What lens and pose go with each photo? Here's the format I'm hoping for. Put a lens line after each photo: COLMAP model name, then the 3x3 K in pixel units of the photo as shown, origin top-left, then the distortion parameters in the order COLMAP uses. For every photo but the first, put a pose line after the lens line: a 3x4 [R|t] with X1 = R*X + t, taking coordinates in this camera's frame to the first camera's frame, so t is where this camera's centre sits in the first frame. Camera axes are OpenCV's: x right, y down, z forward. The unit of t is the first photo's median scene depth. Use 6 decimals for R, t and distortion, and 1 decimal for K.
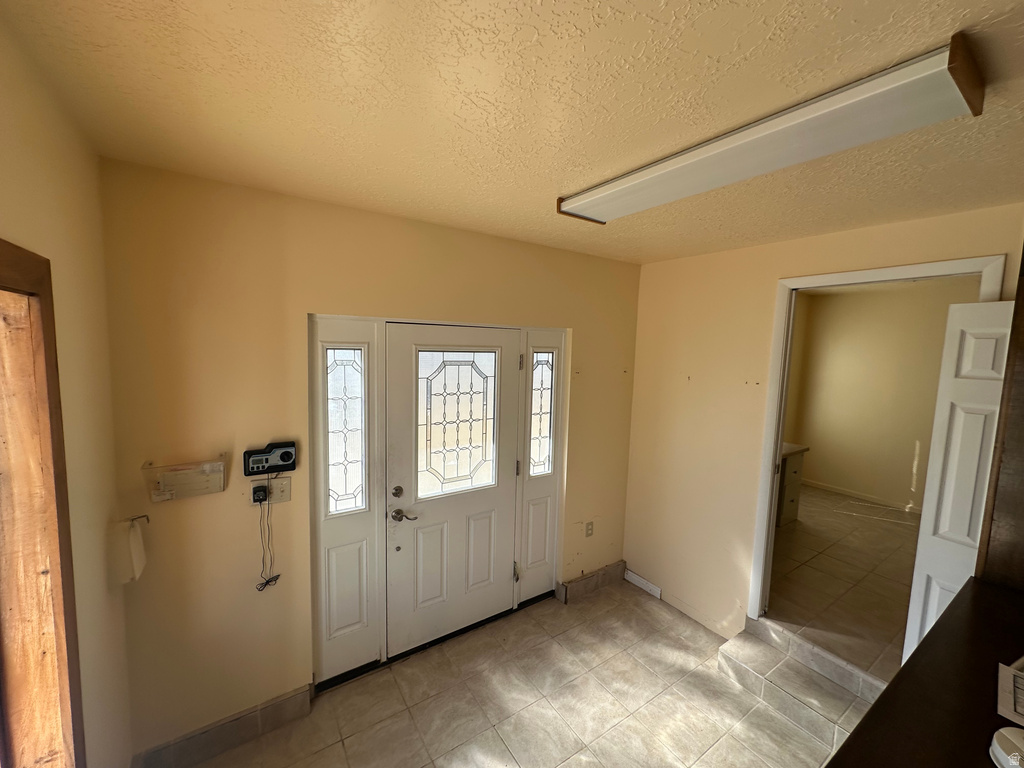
lens RADIAL K [[408.7, 0, 514.0], [0, 408.7, 386.8], [0, 0, 1]] dist [-0.003032, -0.000358]
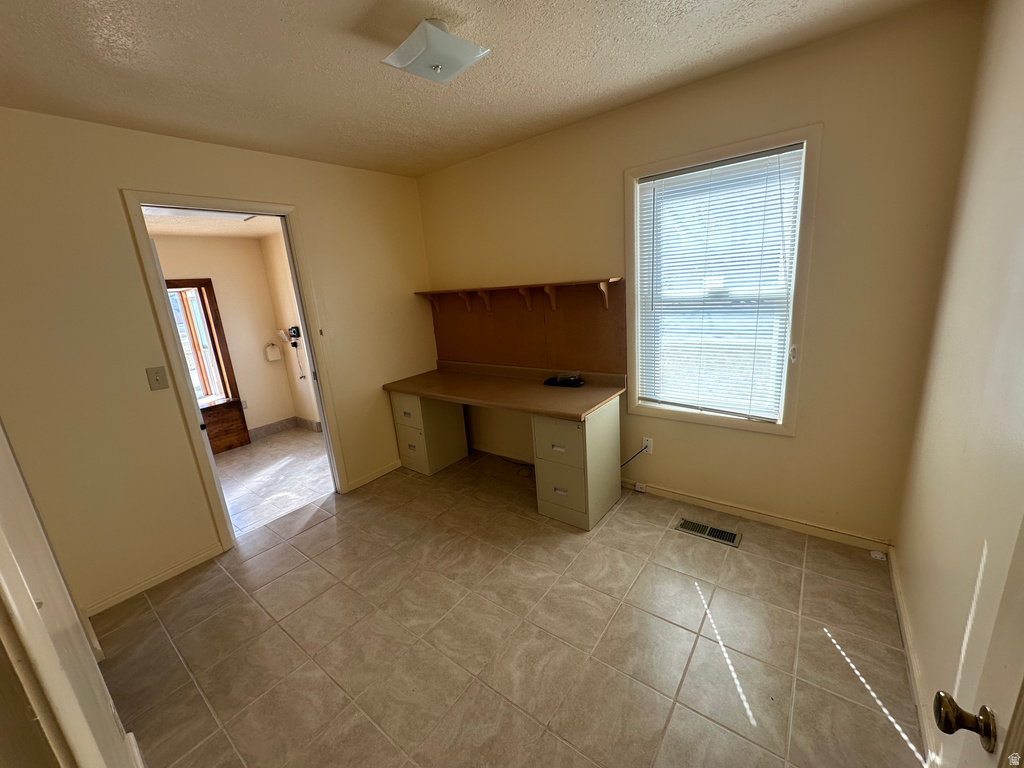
lens RADIAL K [[408.7, 0, 514.1], [0, 408.7, 381.3], [0, 0, 1]] dist [-0.003032, -0.000358]
pose [[0.316244, 0.175954, -0.932218, 2.352428], [-0.001333, 0.982731, 0.185036, -0.020824], [0.948677, -0.057274, 0.311017, 1.416938]]
